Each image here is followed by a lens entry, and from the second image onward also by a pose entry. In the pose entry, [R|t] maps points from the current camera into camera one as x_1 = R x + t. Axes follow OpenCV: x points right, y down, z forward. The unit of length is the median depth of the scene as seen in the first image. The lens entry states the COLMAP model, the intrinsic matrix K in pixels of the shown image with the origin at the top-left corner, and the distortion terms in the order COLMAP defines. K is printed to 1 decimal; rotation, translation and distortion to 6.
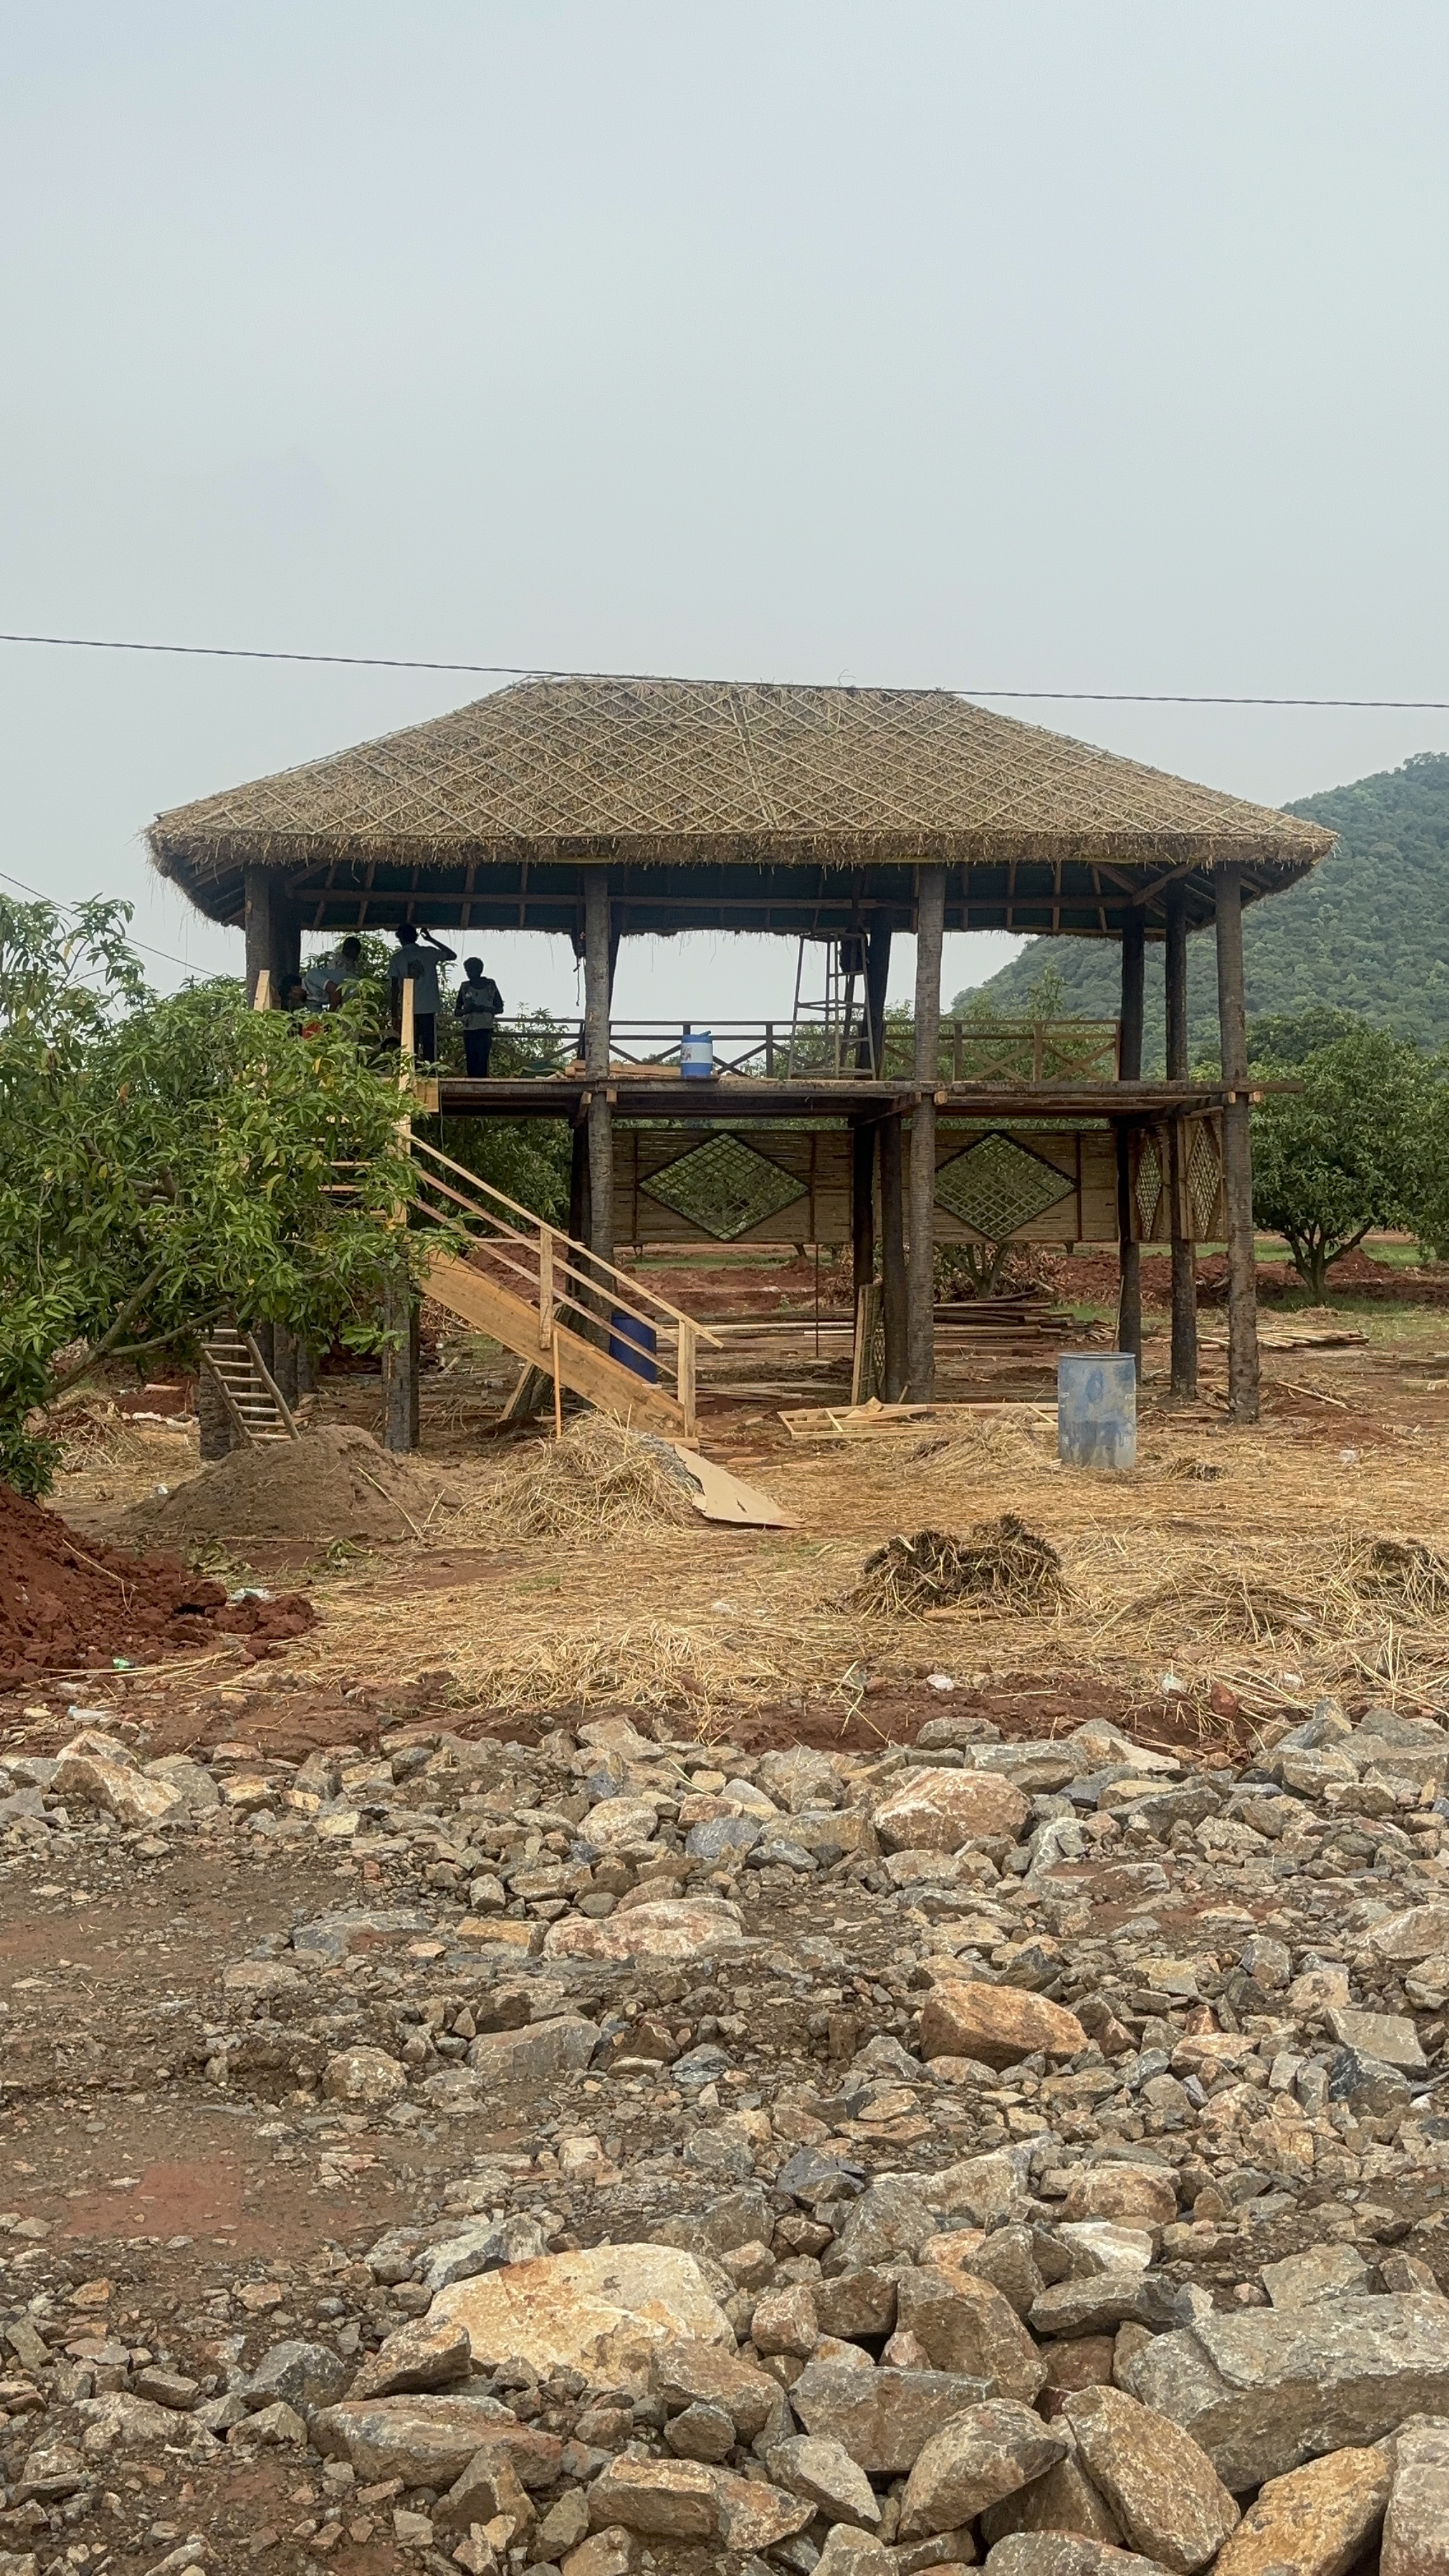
lens RADIAL K [[2584.4, 0, 724.5], [0, 2584.4, 1288.0], [0, 0, 1]] dist [0.162761, -0.384104]
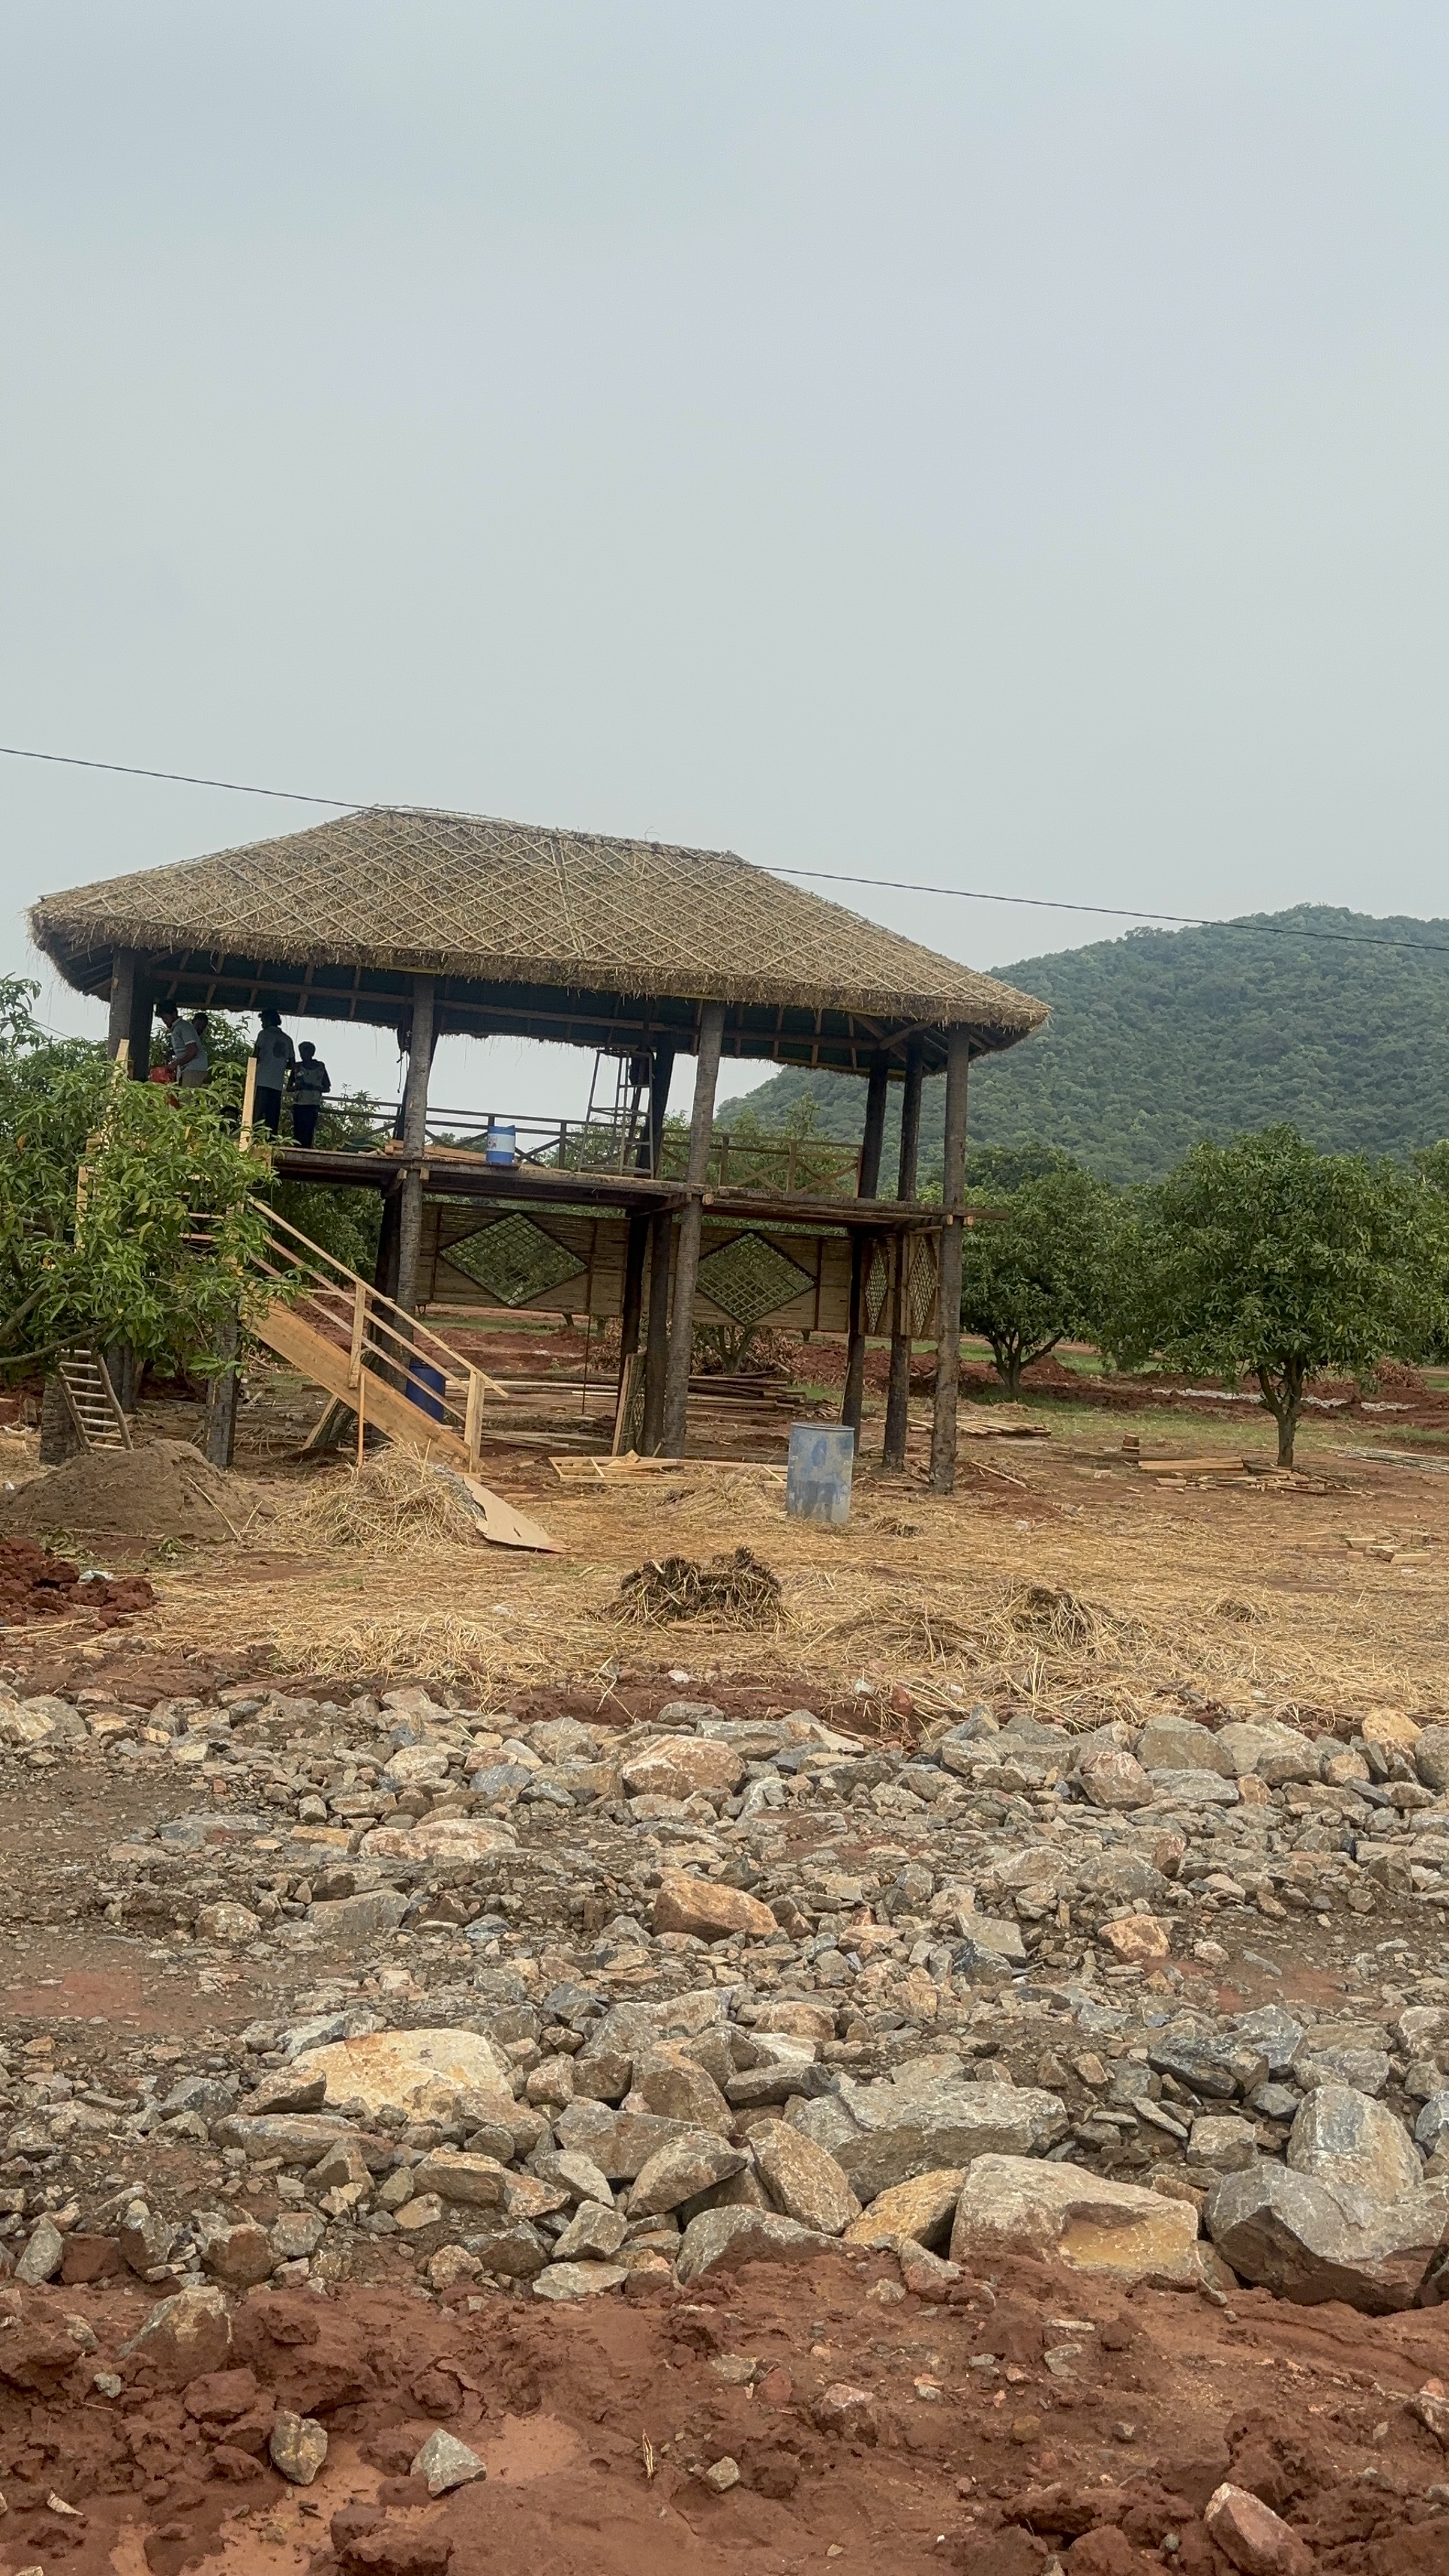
lens RADIAL K [[2531.1, 0, 724.5], [0, 2531.1, 1288.0], [0, 0, 1]] dist [0.151660, 0.007126]
pose [[0.992026, 0.077179, 0.099640, -0.028263], [-0.074163, 0.996679, -0.033630, 0.006457], [-0.101905, 0.025973, 0.994455, -0.197436]]
